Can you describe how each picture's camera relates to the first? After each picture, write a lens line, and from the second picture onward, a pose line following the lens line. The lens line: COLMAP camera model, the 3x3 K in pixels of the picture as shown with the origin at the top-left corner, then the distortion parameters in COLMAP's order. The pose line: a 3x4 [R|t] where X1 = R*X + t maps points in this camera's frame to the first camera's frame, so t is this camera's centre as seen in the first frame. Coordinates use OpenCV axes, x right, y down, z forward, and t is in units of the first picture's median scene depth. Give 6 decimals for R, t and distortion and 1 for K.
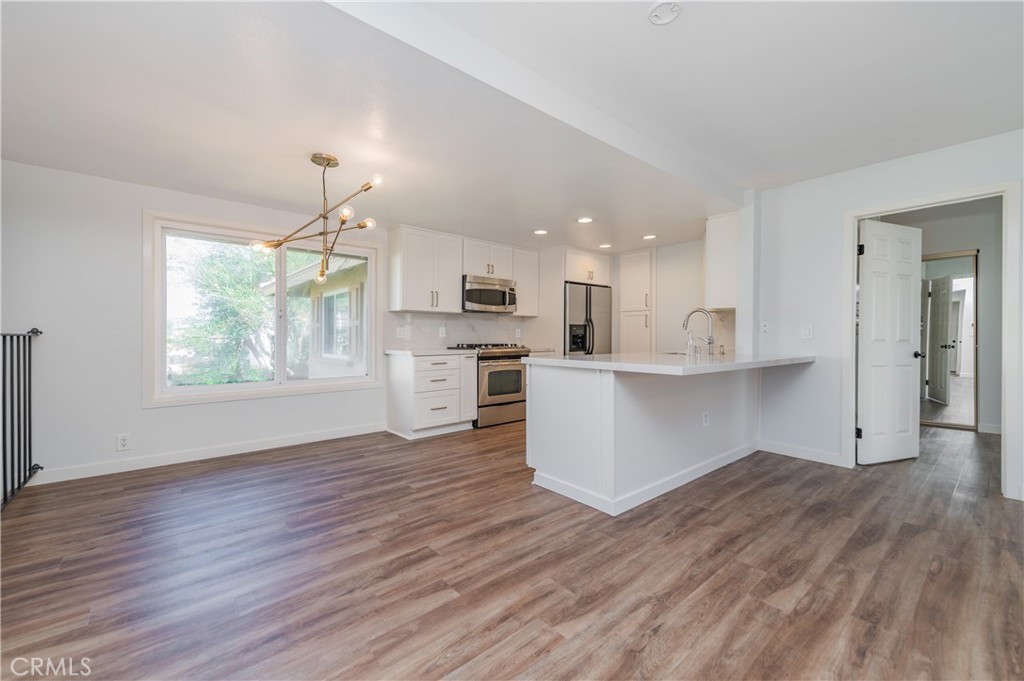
lens RADIAL K [[409.5, 0, 509.5], [0, 409.5, 338.1], [0, 0, 1]] dist [0.007862, -0.000580]
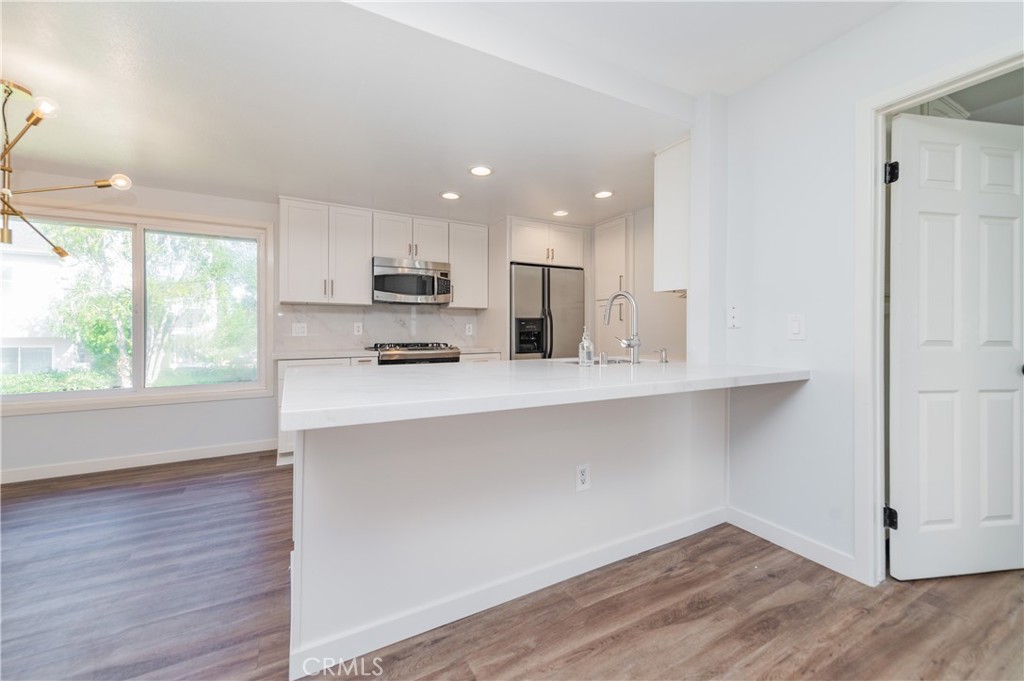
lens RADIAL K [[409.5, 0, 531.0], [0, 409.5, 329.5], [0, 0, 1]] dist [0.007862, -0.000580]
pose [[0.984423, -0.003578, -0.175783, 0.316112], [0.001856, 0.999949, -0.009960, -0.004569], [0.175809, 0.009479, 0.984379, 0.256909]]
